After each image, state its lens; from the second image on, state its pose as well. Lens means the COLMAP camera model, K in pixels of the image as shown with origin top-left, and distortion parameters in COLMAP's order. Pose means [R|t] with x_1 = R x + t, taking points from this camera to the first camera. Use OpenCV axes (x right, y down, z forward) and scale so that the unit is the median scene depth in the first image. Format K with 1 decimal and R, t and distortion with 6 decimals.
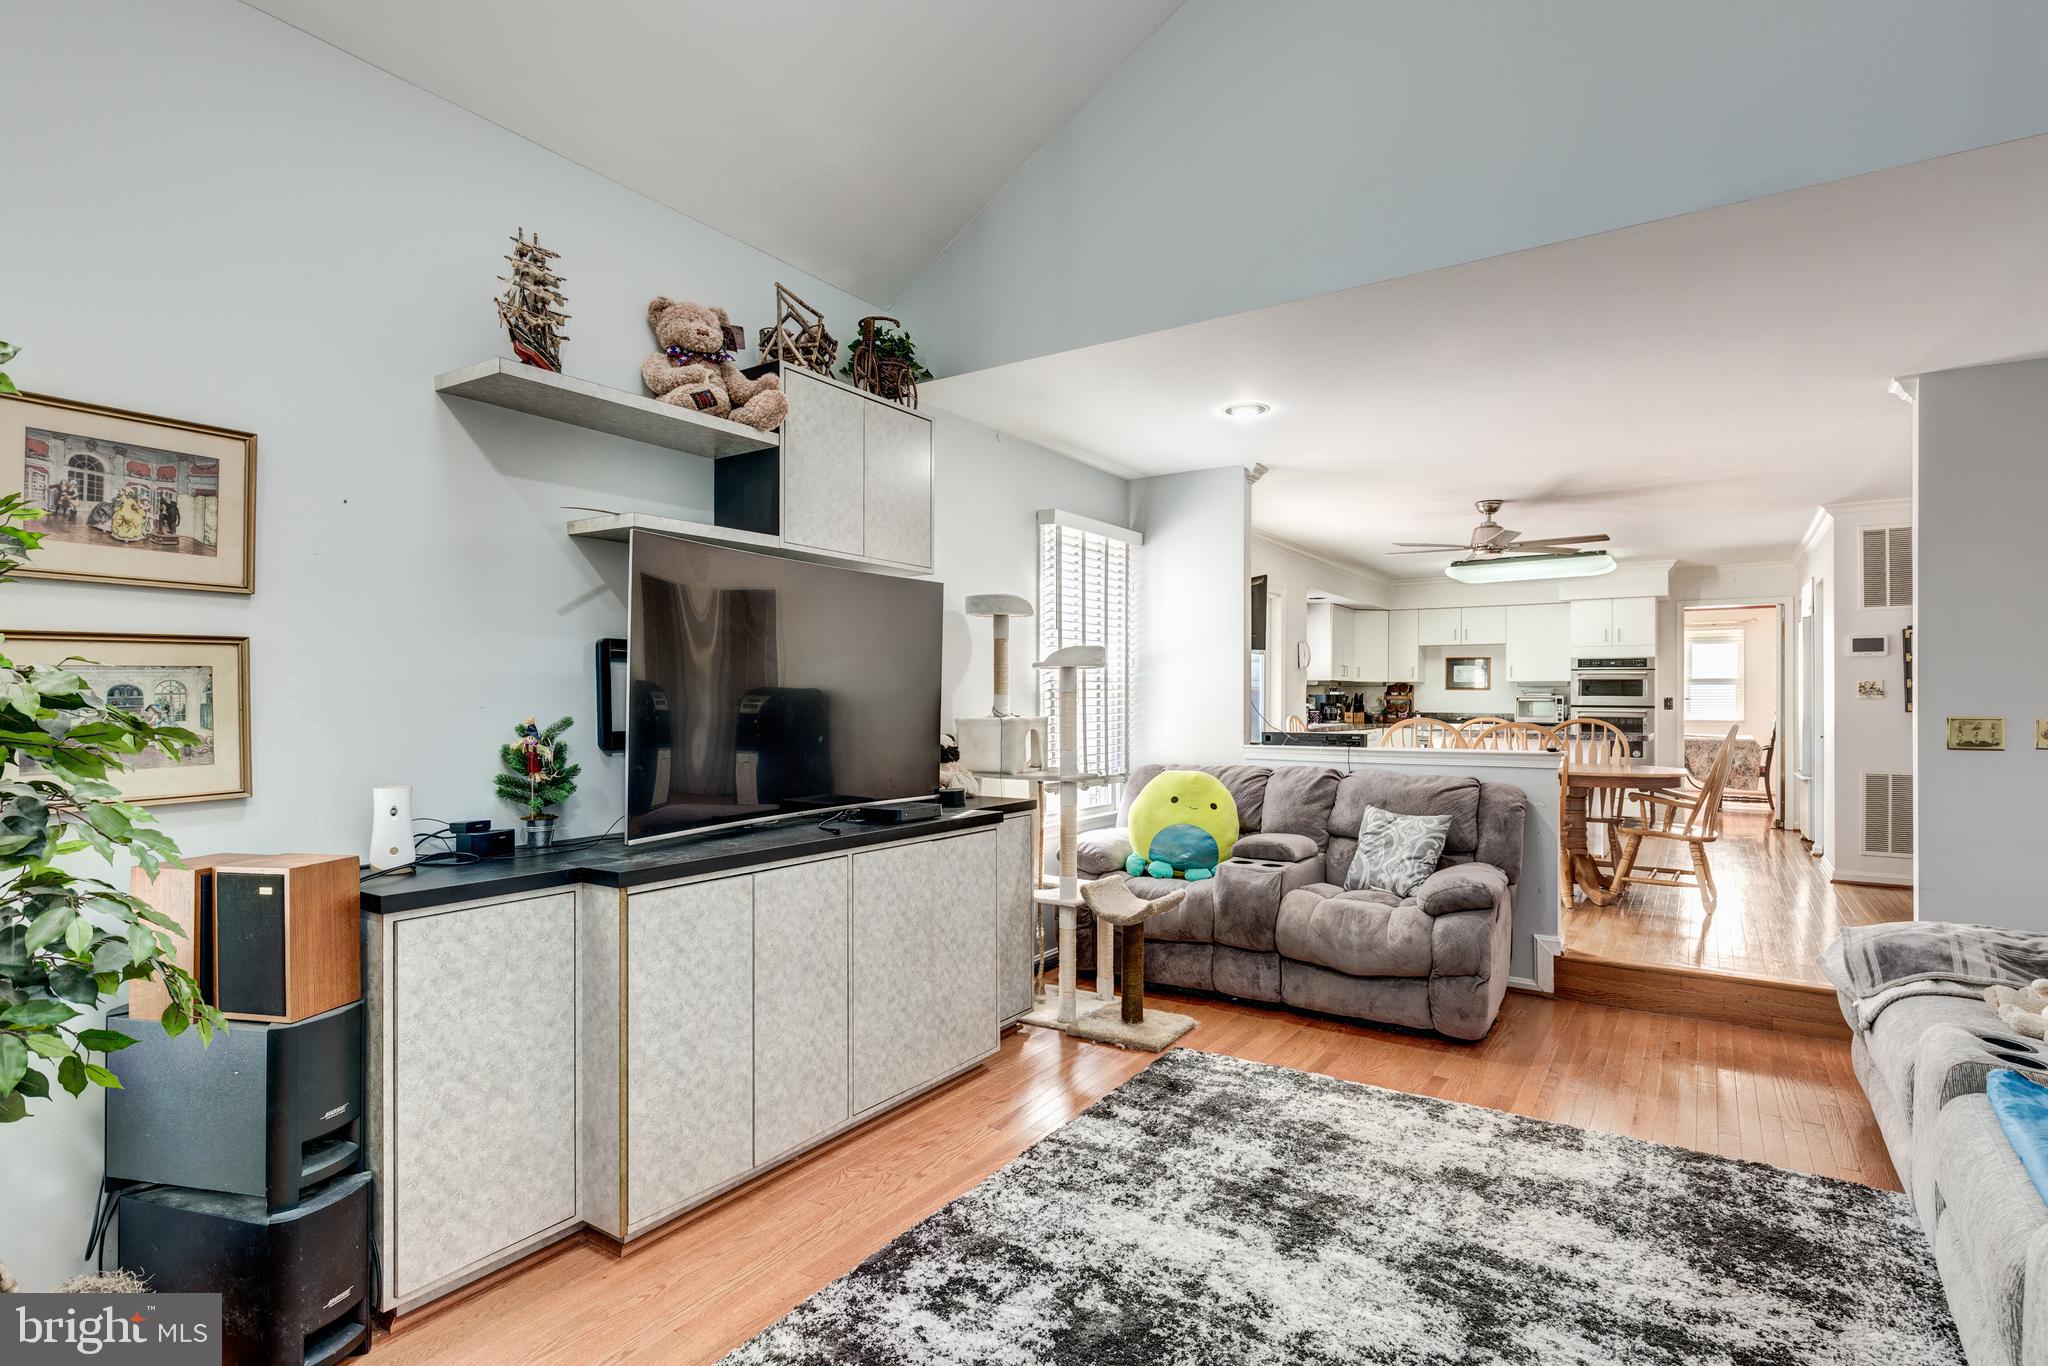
lens RADIAL K [[1019.3, 0, 1047.9], [0, 1019.3, 692.5], [0, 0, 1]] dist [0.002905, -0.000074]
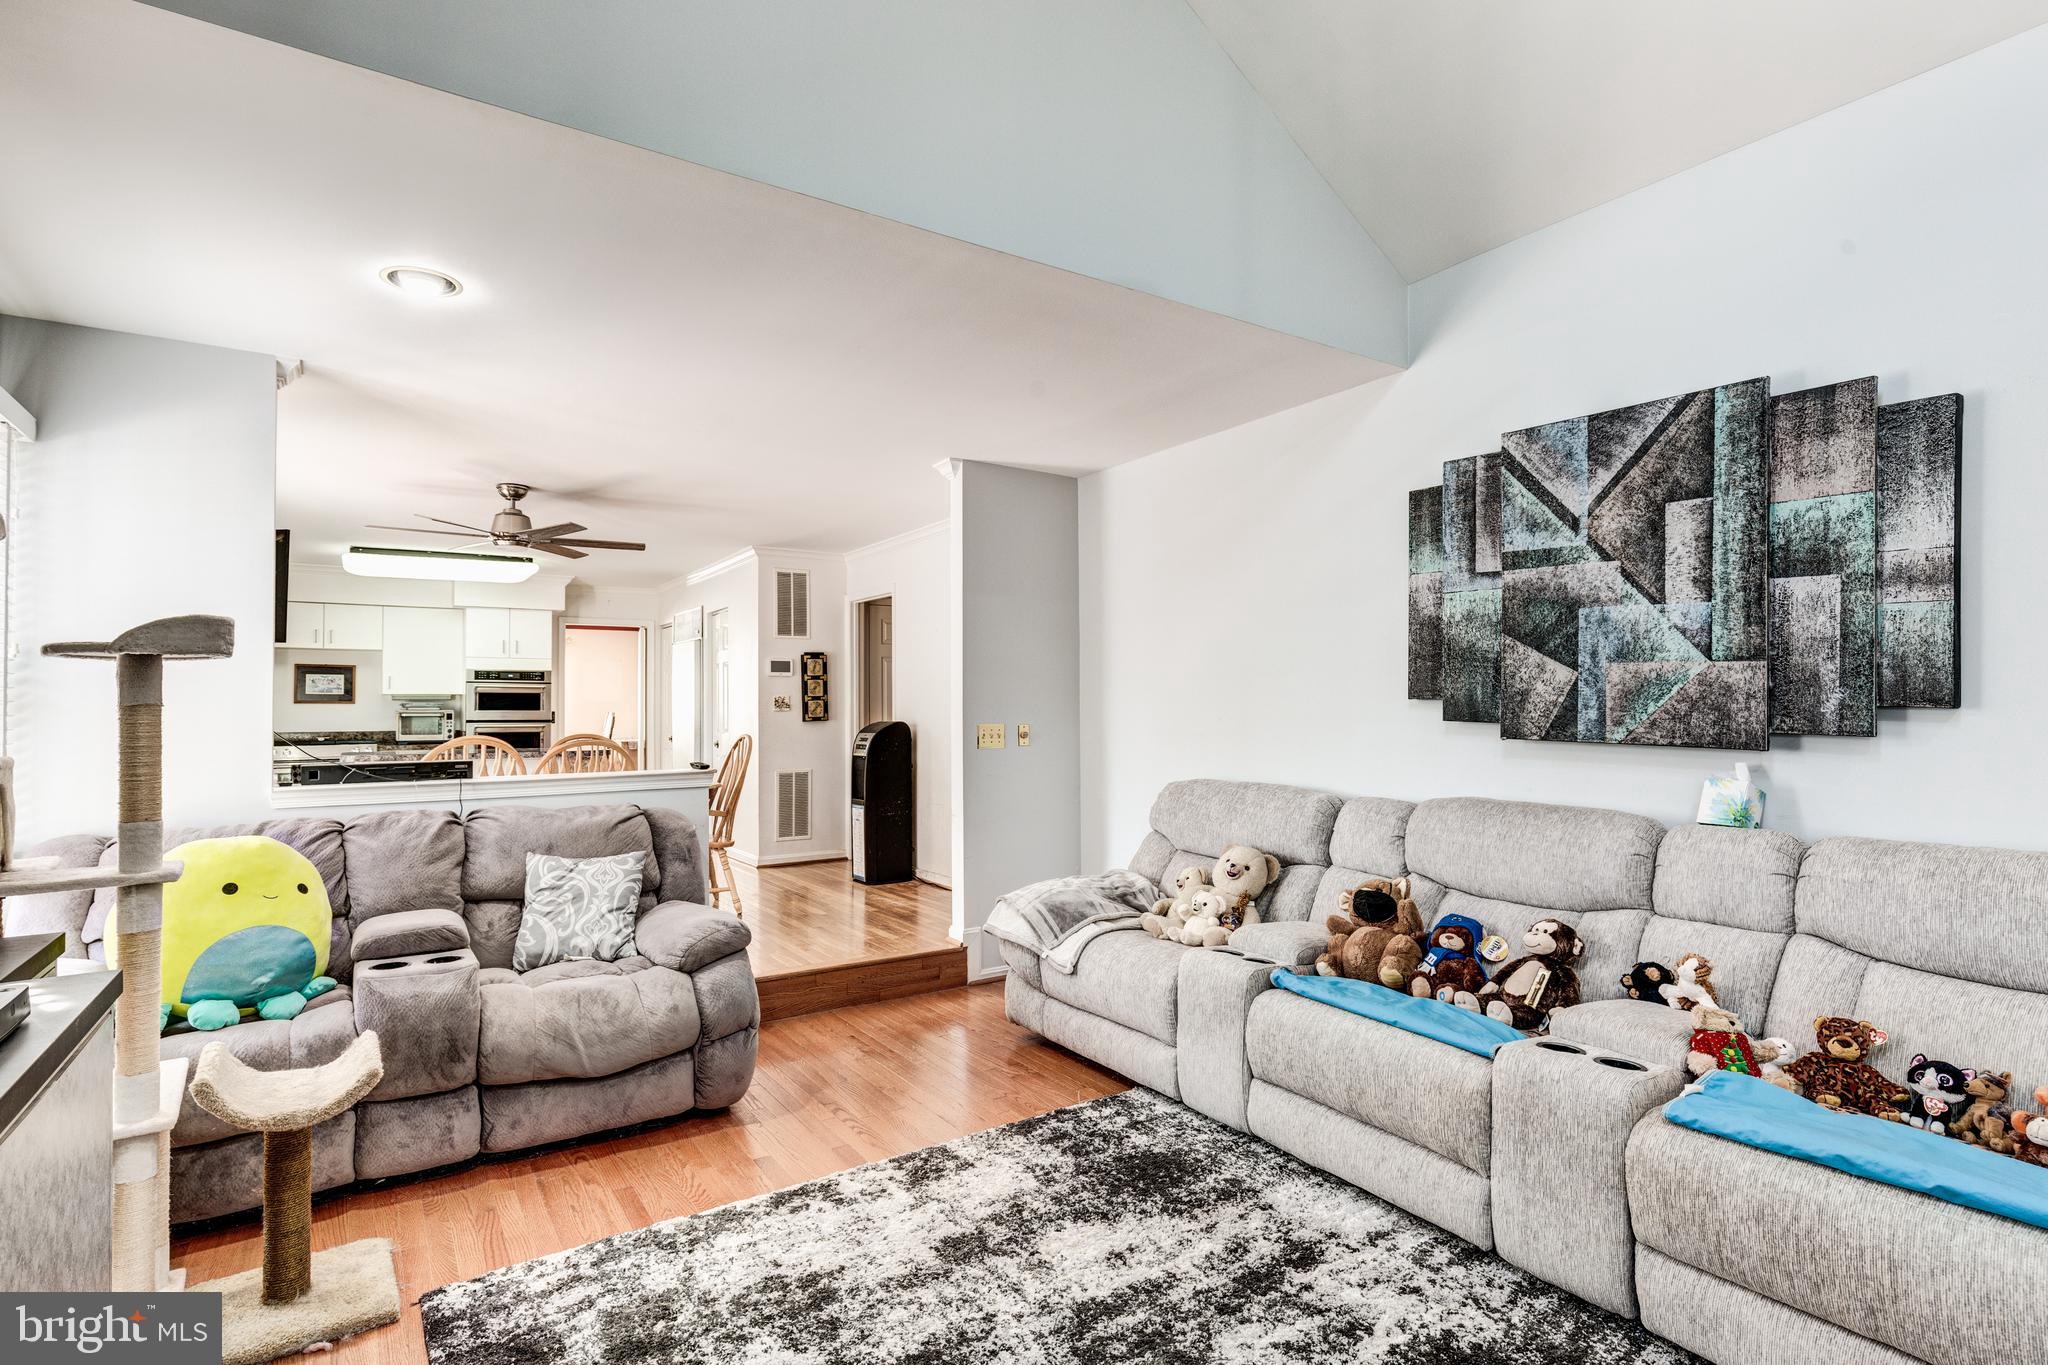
lens RADIAL K [[1002.1, 0, 1024.0], [0, 1002.1, 682.5], [0, 0, 1]] dist [-0.003259, -0.000259]
pose [[0.401080, 0.019692, 0.915831, -0.322049], [0.002782, 0.999738, -0.022714, 0.000025], [-0.916039, 0.011658, 0.400921, 0.494794]]
